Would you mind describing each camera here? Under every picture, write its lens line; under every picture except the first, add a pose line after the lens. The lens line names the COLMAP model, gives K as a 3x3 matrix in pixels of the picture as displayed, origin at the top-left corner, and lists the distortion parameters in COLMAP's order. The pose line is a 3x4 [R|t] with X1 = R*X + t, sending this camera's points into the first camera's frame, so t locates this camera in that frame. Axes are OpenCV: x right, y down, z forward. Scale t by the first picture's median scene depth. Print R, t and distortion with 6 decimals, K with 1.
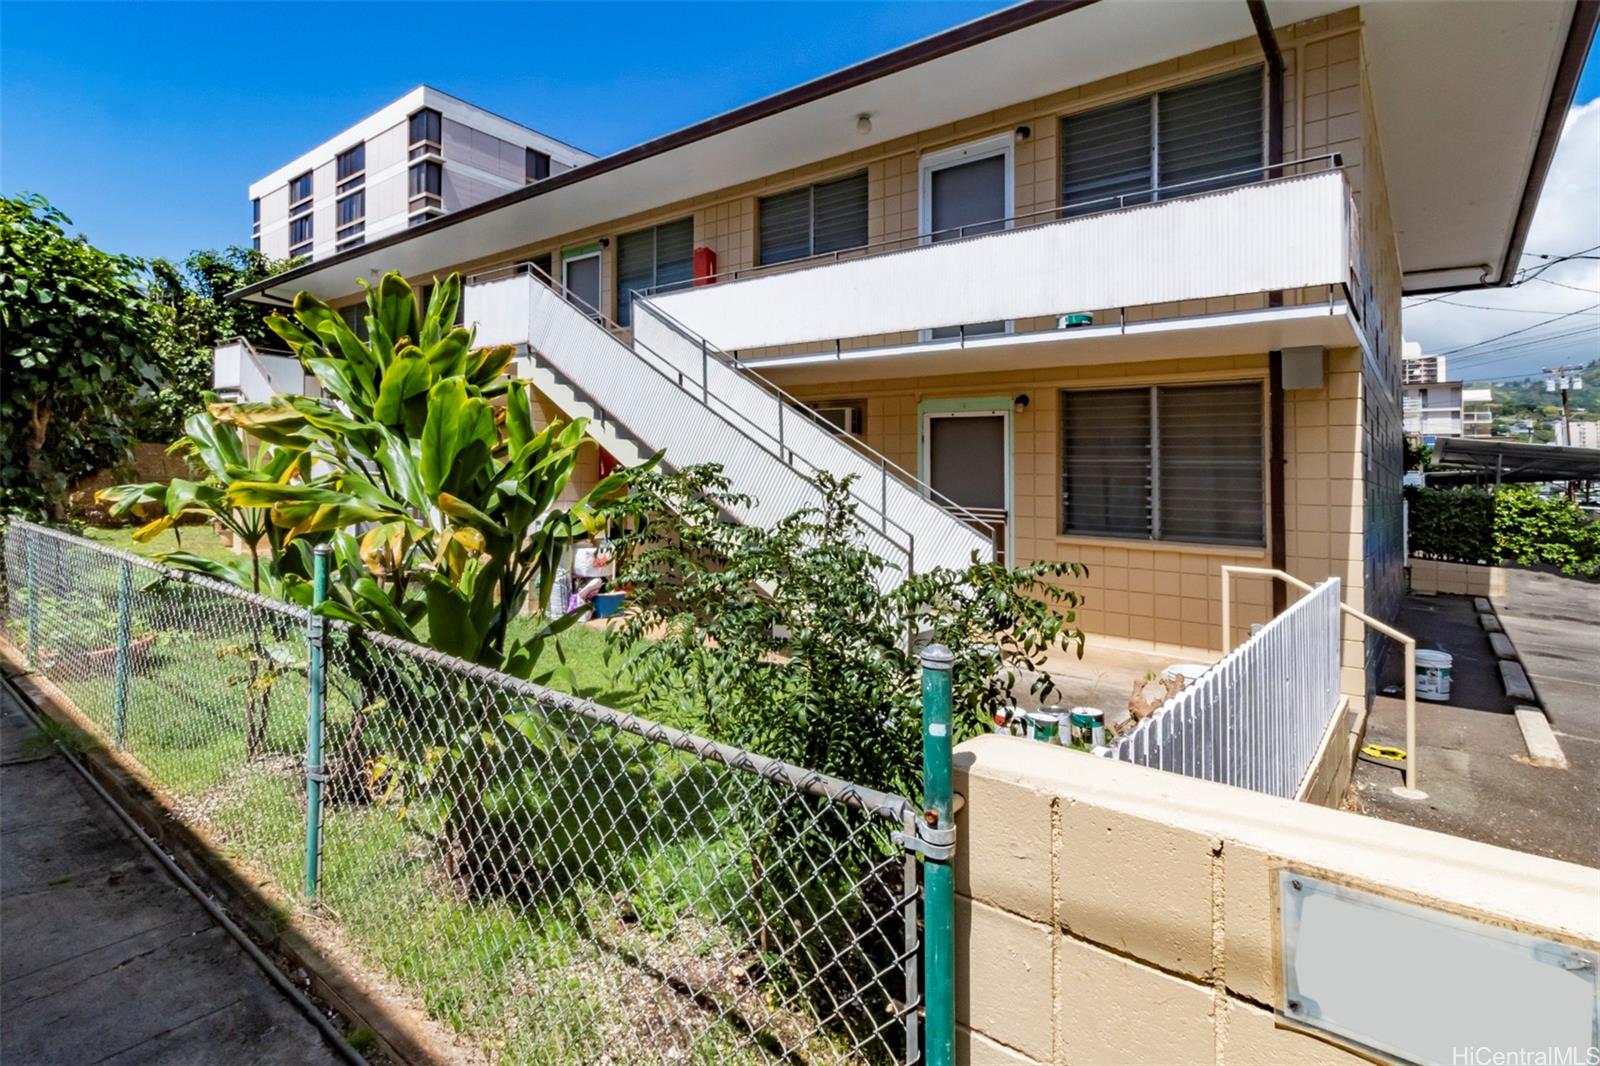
lens RADIAL K [[776.1, 0, 801.3], [0, 776.1, 494.4], [0, 0, 1]] dist [0.005907, -0.000123]
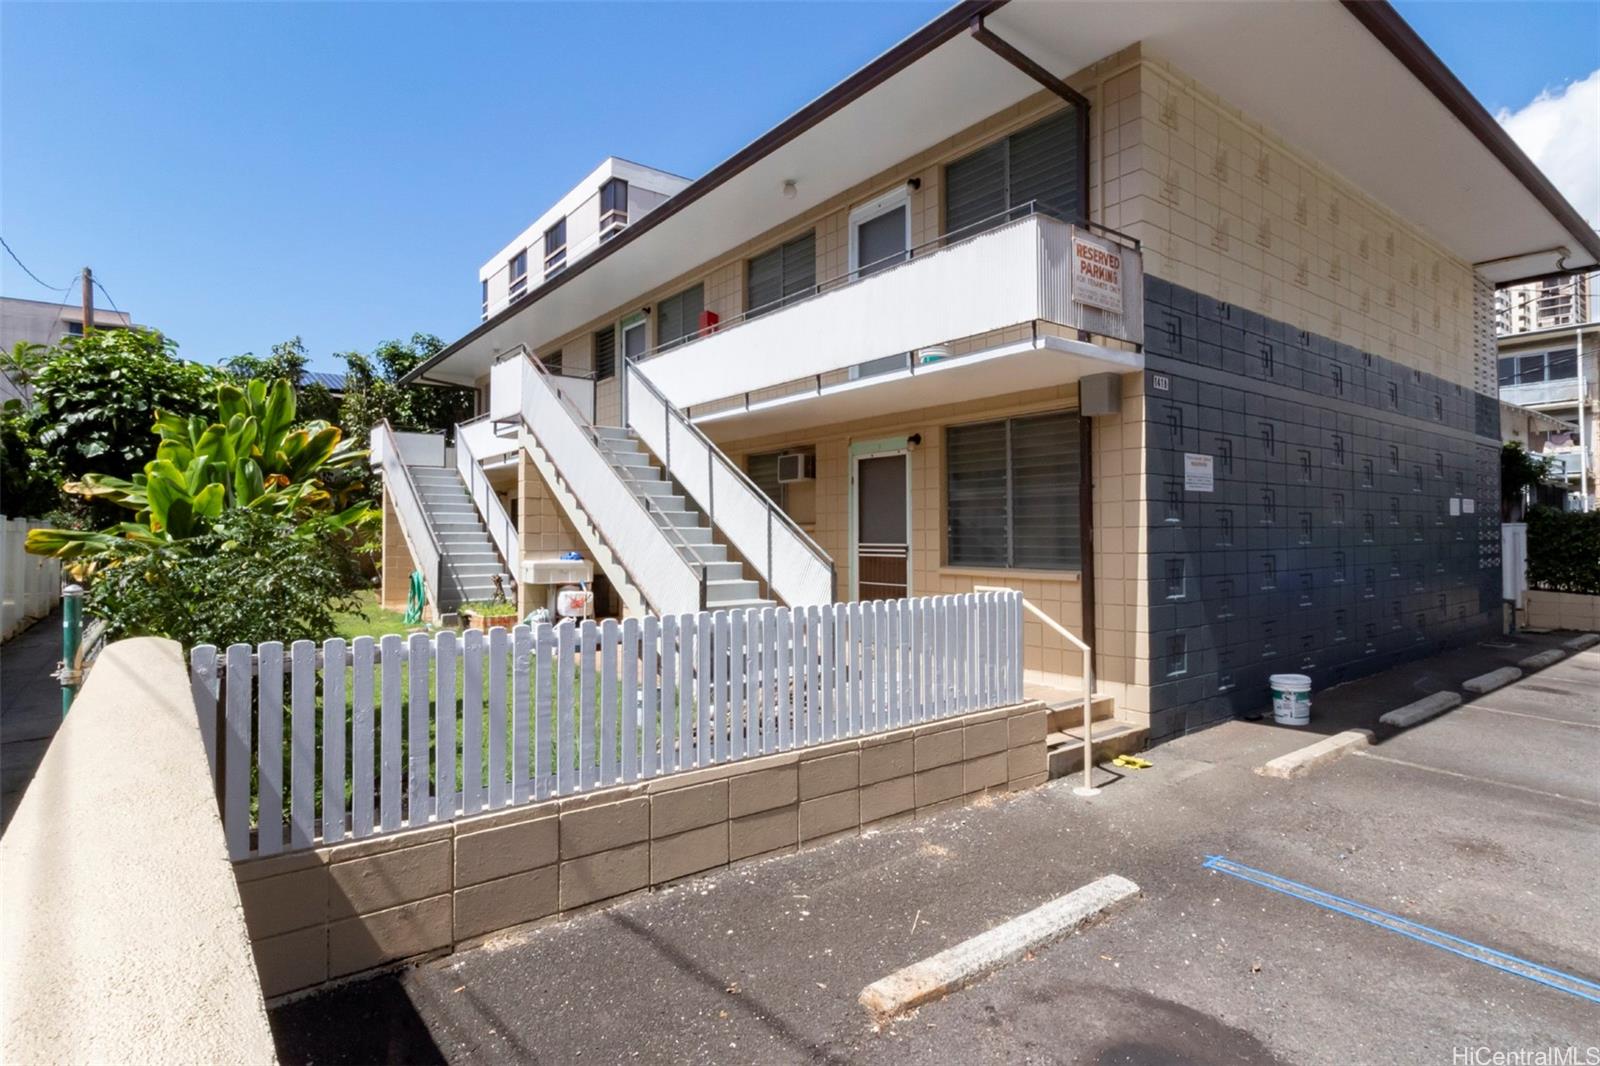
lens RADIAL K [[835.0, 0, 827.9], [0, 835.0, 530.7], [0, 0, 1]] dist [0.002597, 0.001490]
pose [[0.975794, -0.035252, -0.215831, 0.356633], [0.030925, 0.999248, -0.023393, 0.021631], [0.216493, 0.016152, 0.976150, -0.104377]]
